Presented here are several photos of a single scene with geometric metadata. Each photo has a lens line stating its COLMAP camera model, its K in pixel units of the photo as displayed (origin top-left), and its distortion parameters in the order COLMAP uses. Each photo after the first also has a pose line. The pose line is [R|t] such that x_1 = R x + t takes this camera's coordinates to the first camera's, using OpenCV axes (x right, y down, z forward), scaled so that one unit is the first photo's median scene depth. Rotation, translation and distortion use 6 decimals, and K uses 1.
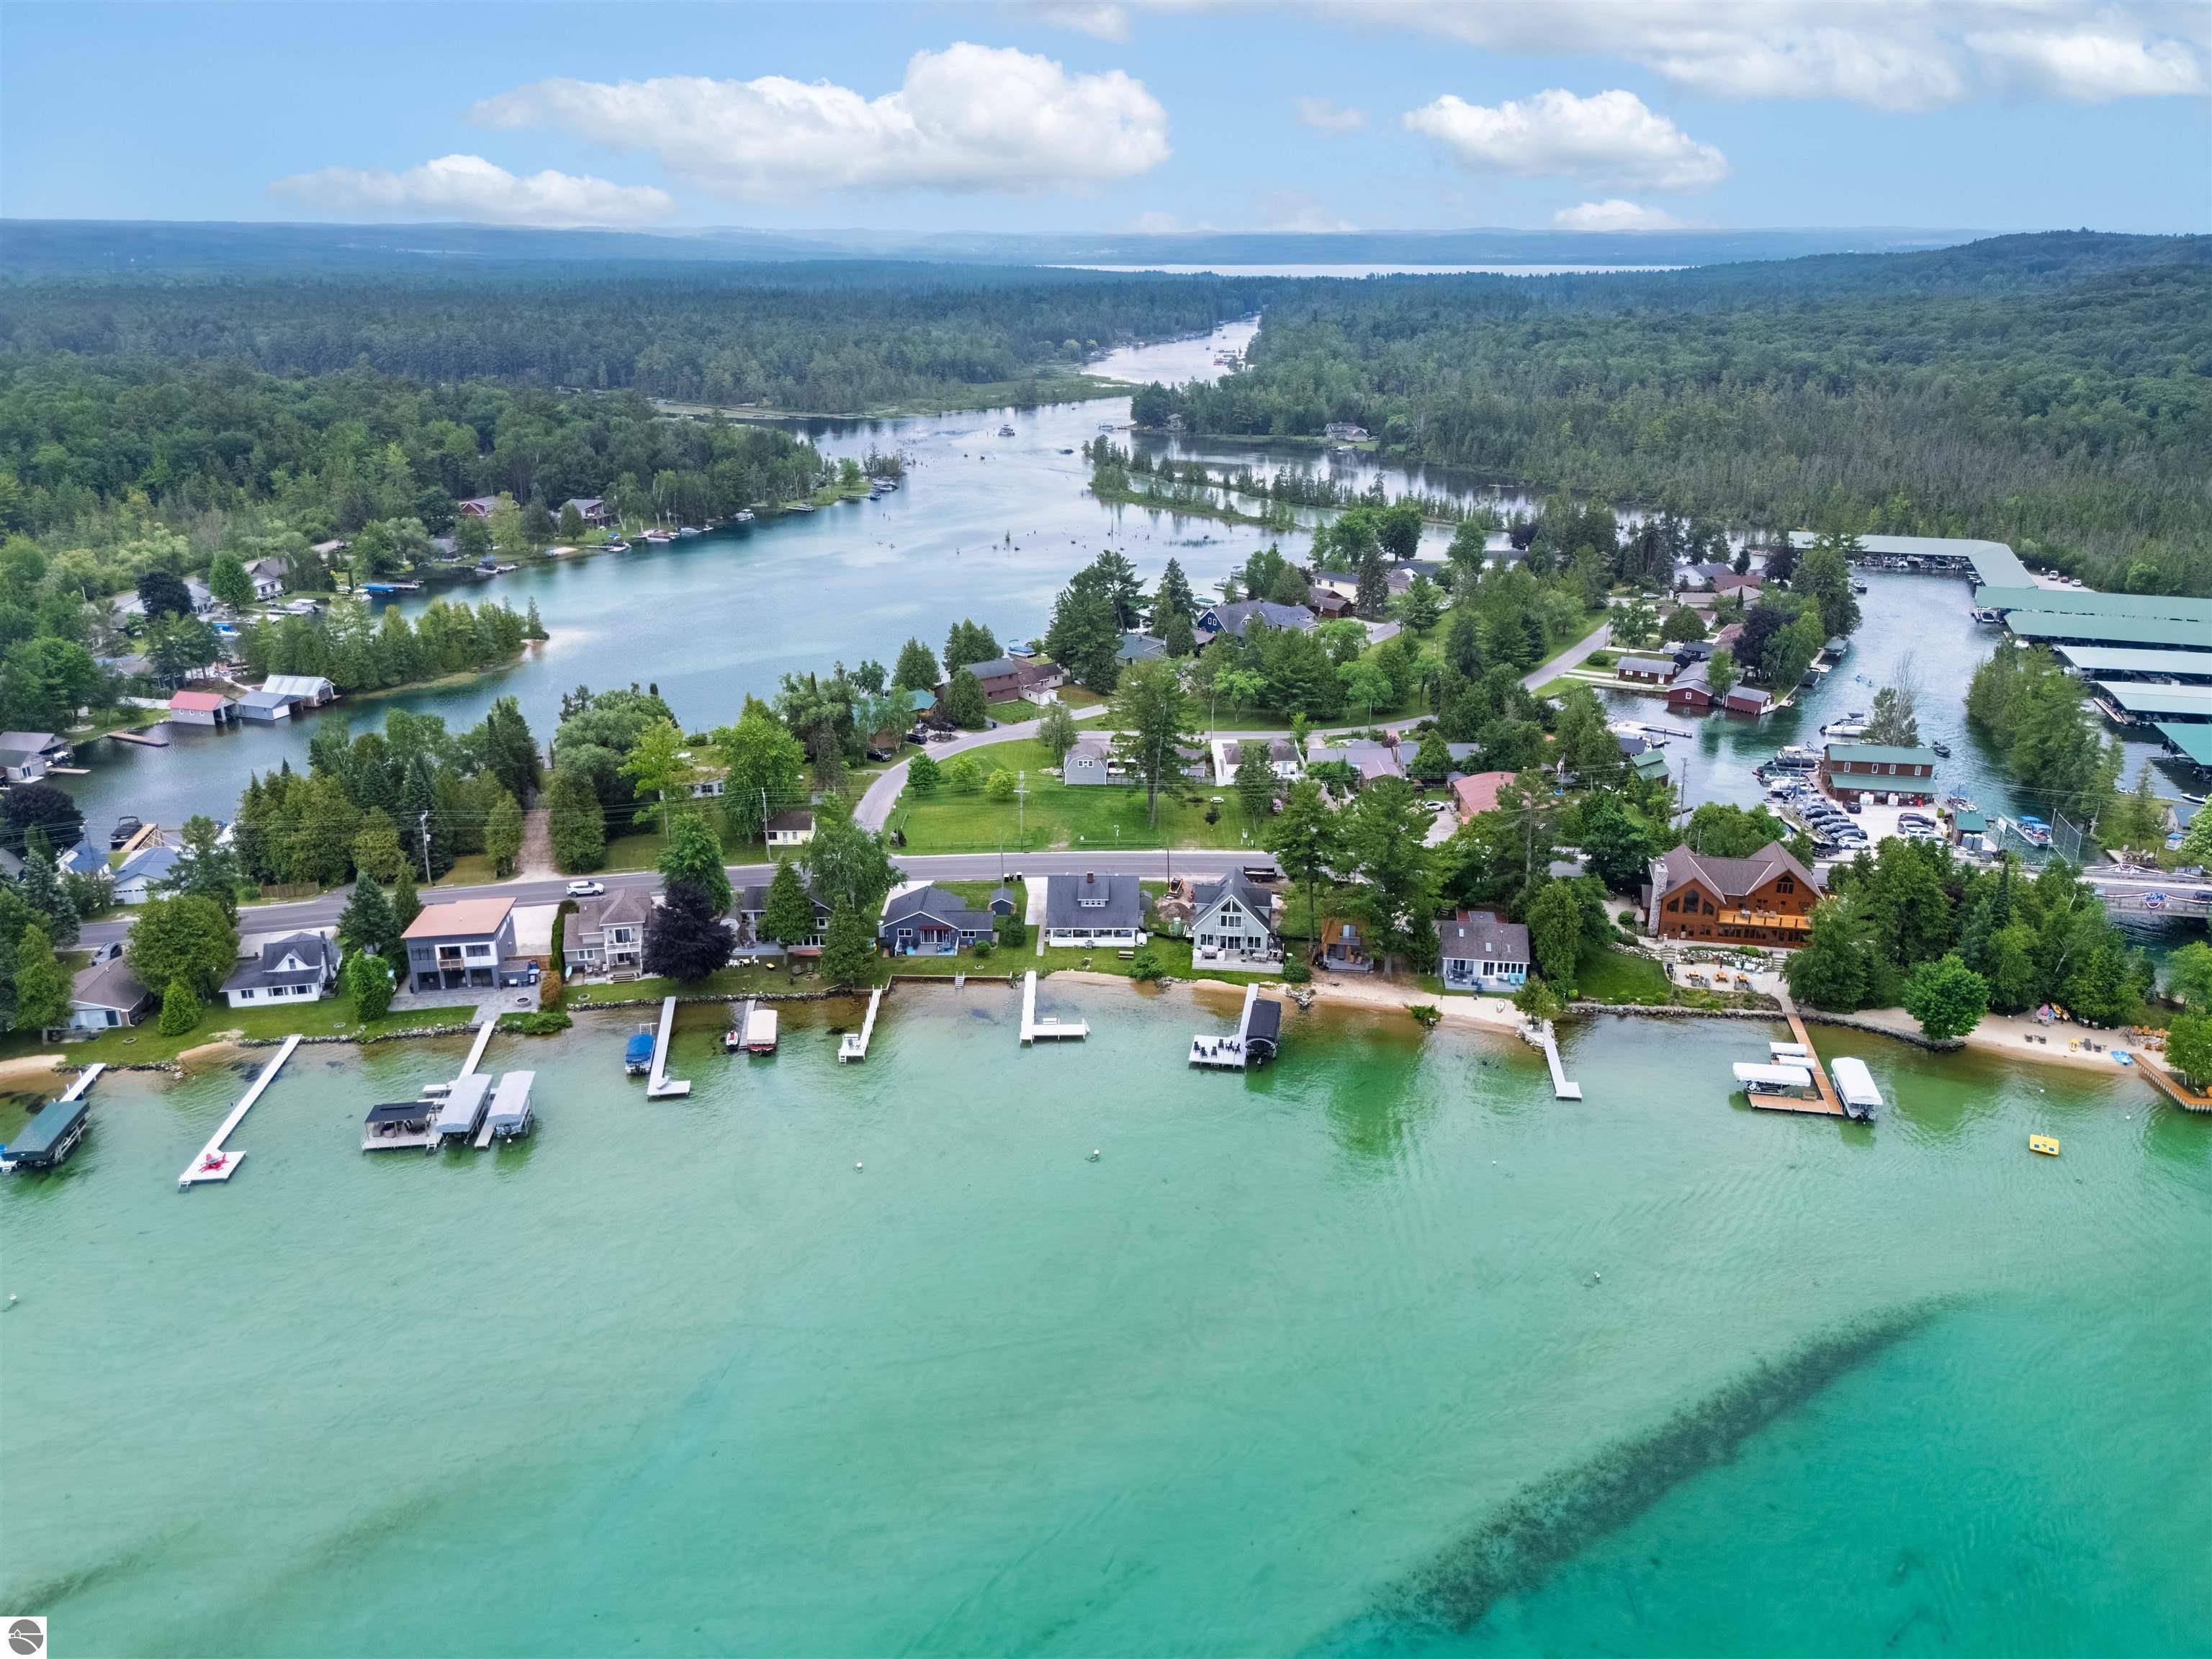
lens RADIAL K [[1653.3, 0, 1113.7], [0, 1653.3, 770.0], [0, 0, 1]] dist [0.087133, -0.108692]
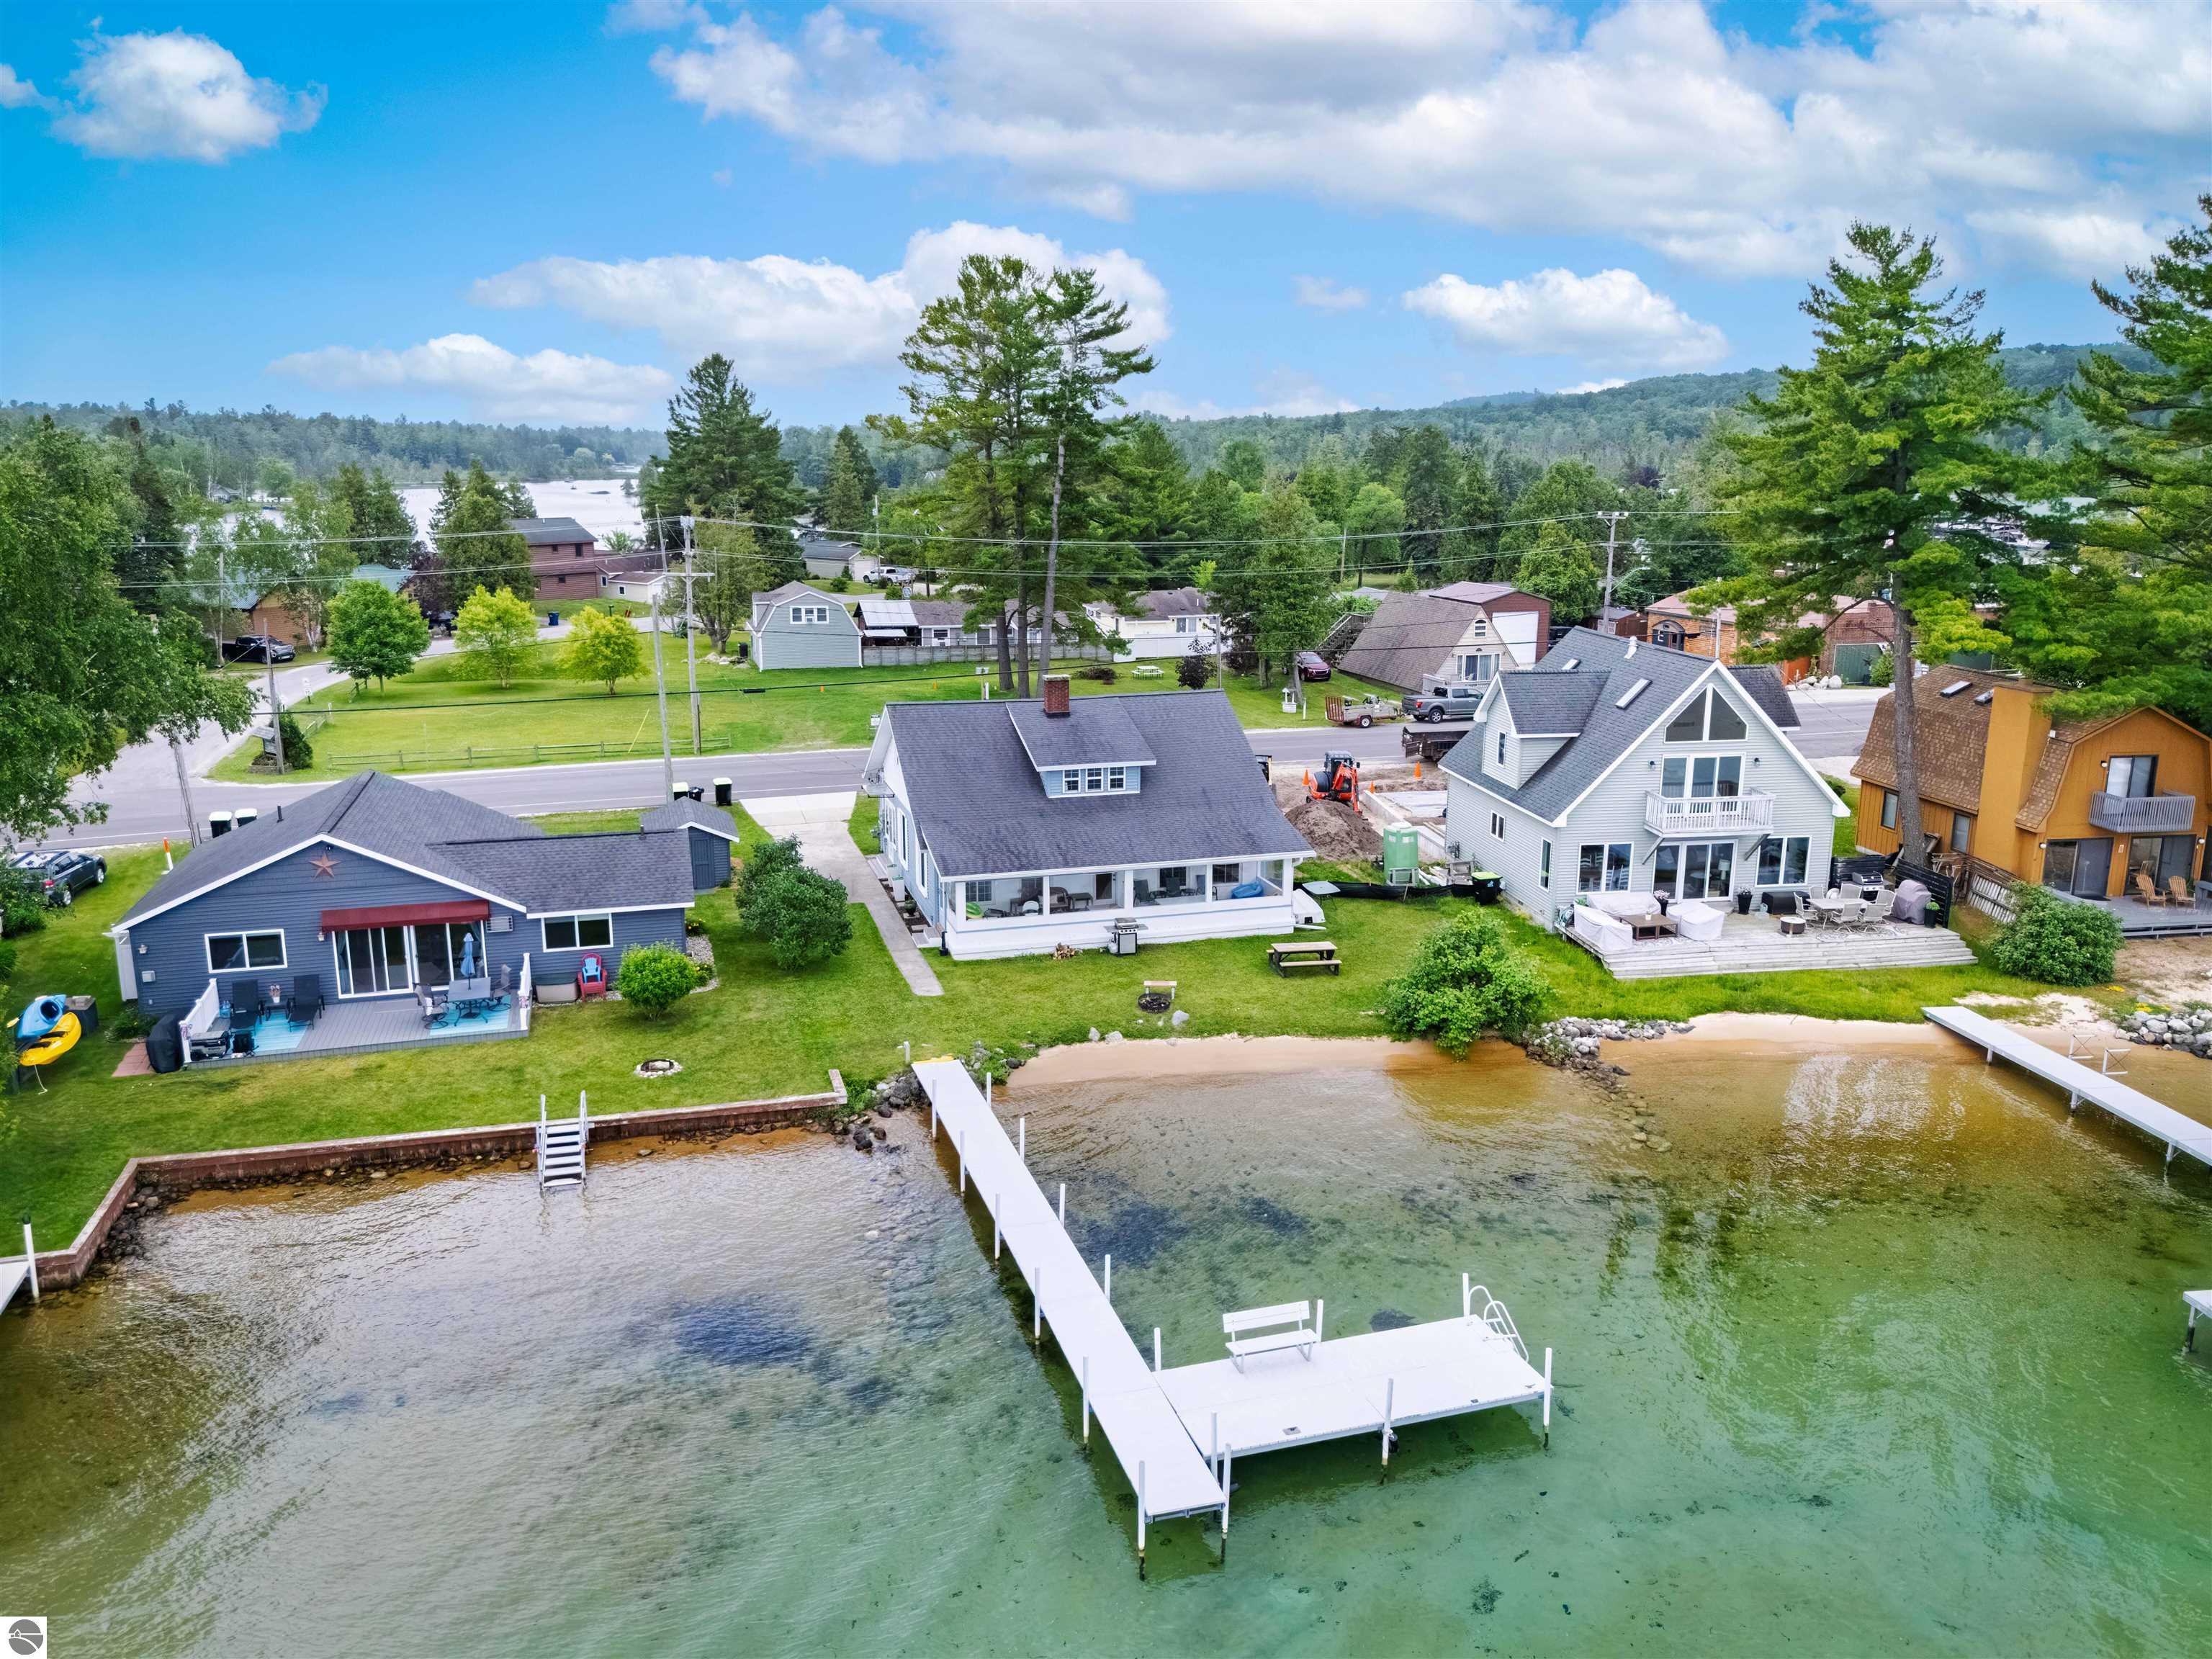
lens RADIAL K [[1634.9, 0, 1118.4], [0, 1634.9, 828.8], [0, 0, 1]] dist [0.055420, -0.048832]
pose [[0.957109, -0.061953, 0.283028, -0.082014], [0.082493, 0.994709, -0.061230, 0.106951], [-0.277737, 0.081951, 0.957155, 0.794910]]
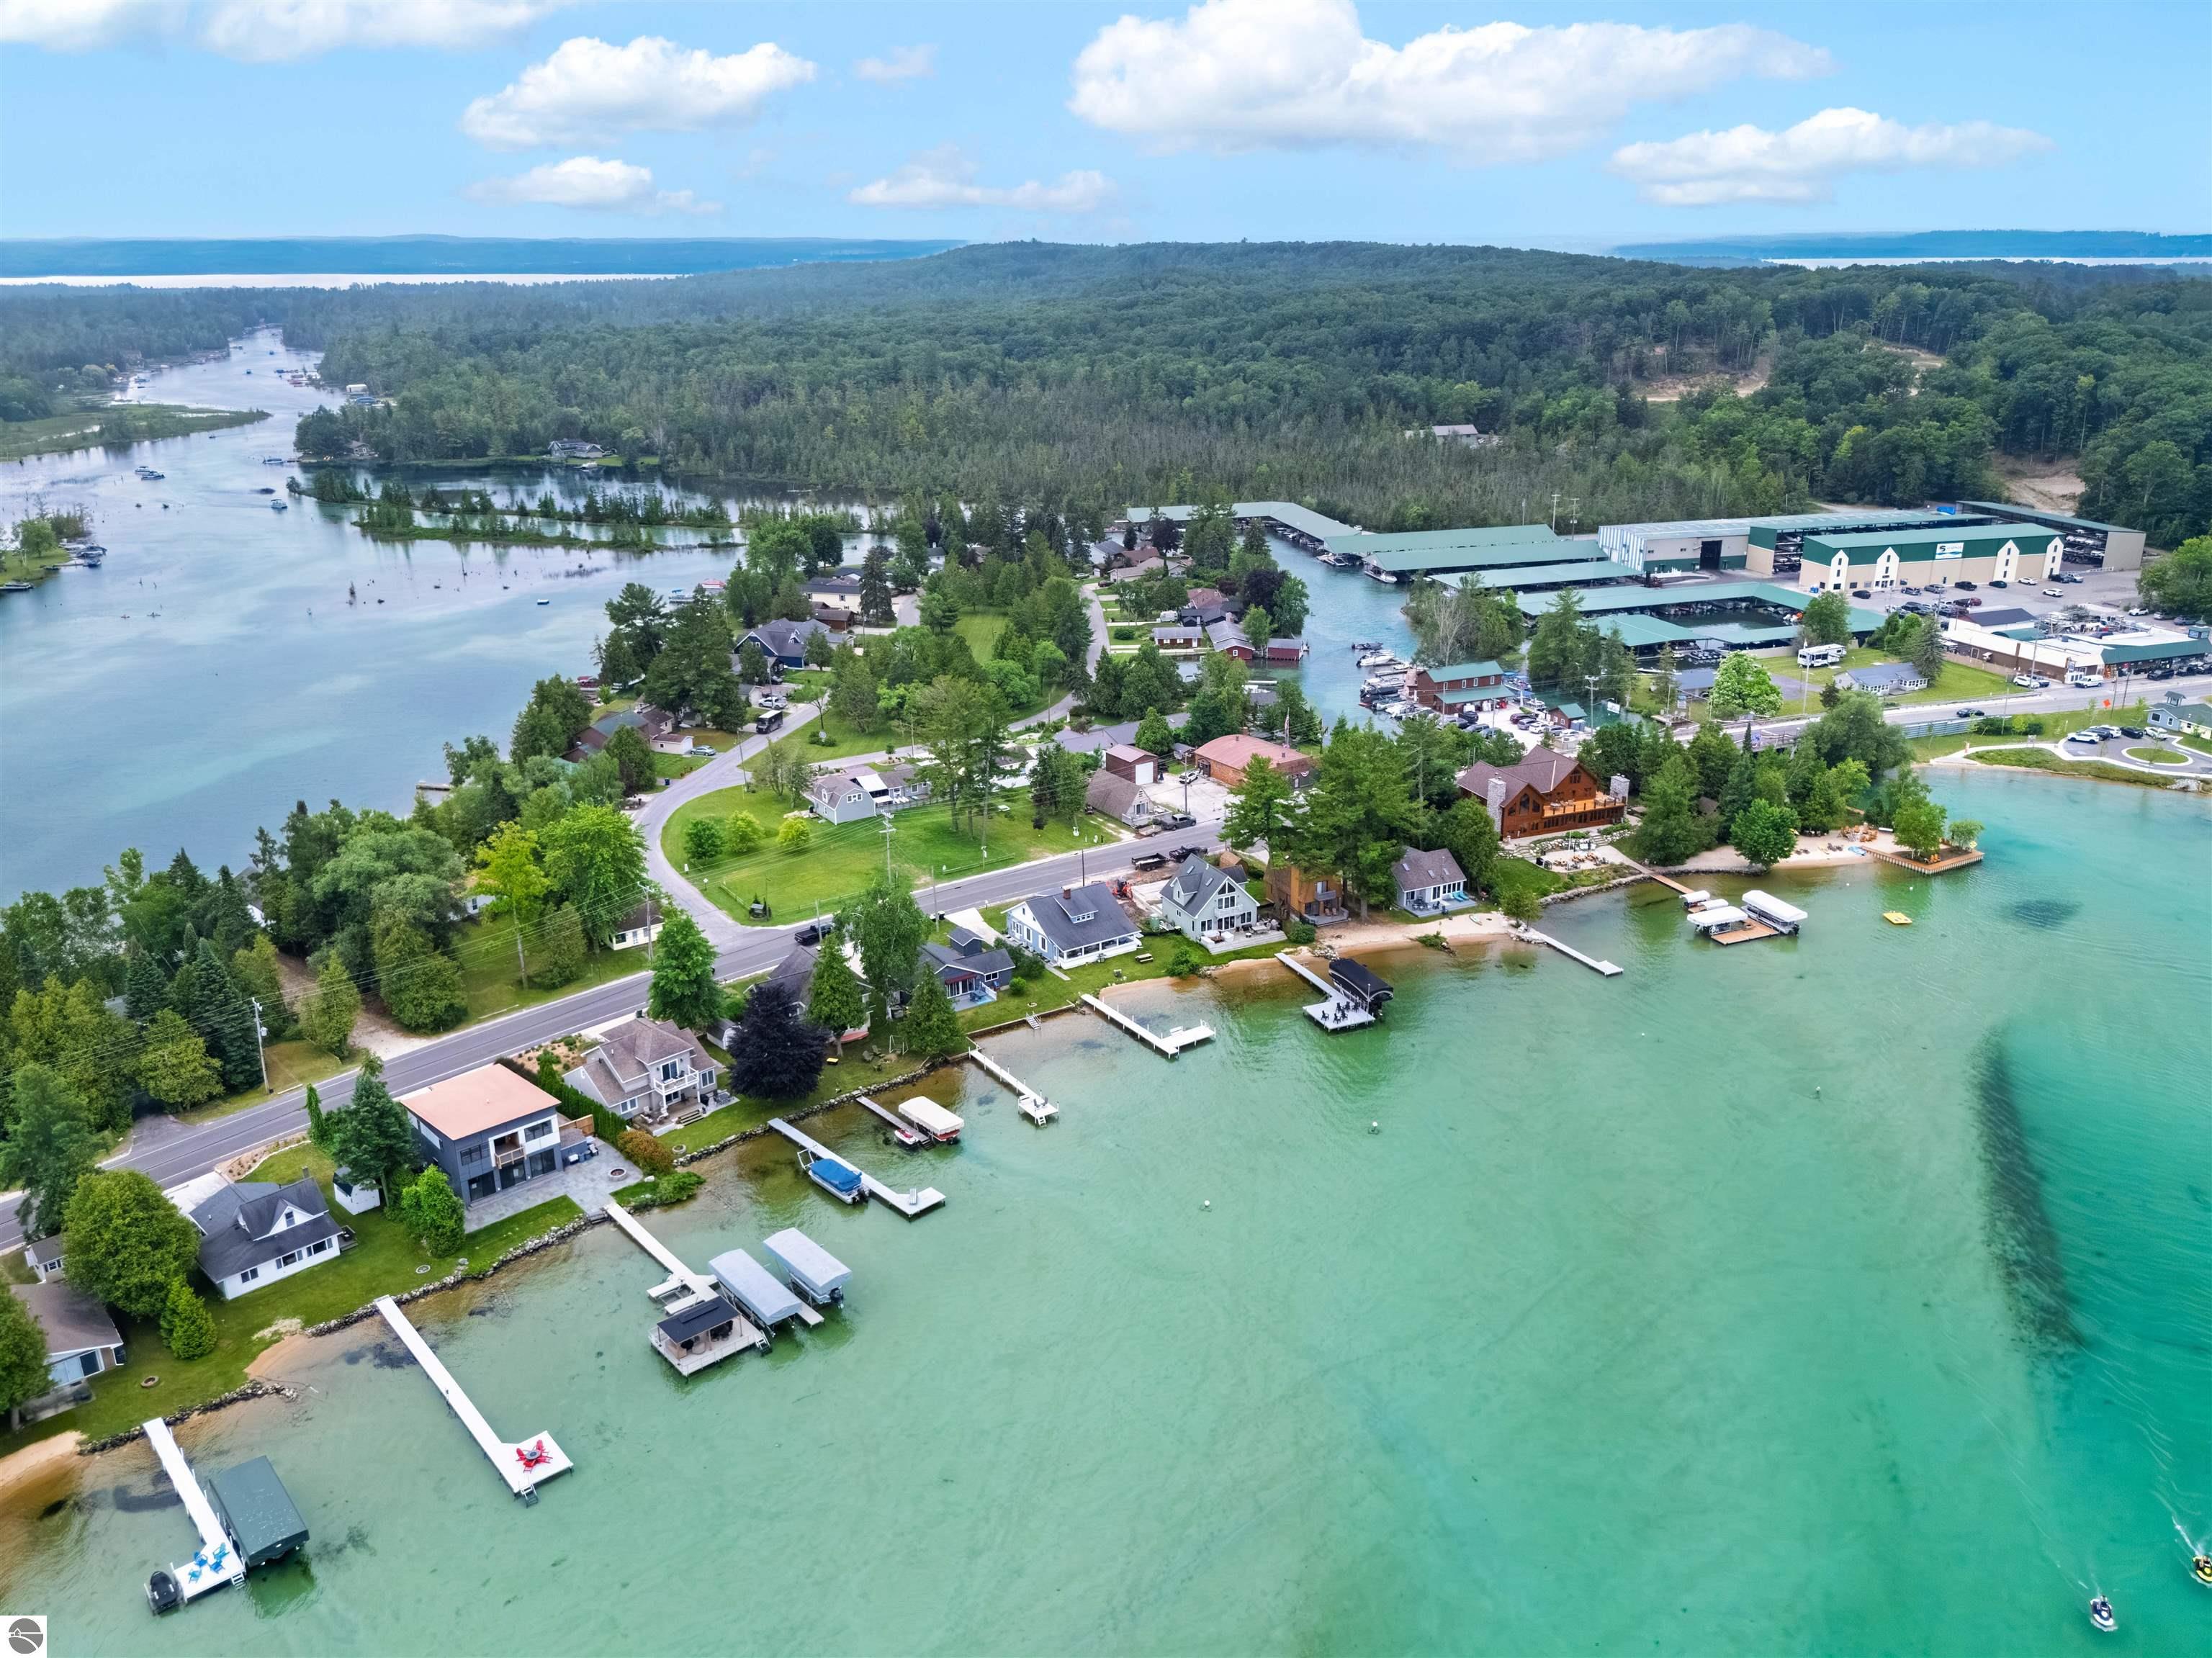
lens RADIAL K [[1653.2, 0, 1113.7], [0, 1653.2, 769.5], [0, 0, 1]] dist [0.087133, -0.108692]
pose [[0.833417, -0.170383, 0.525724, -0.519756], [0.173212, 0.983889, 0.044282, -0.048512], [-0.524799, 0.054157, 0.849502, 0.155175]]
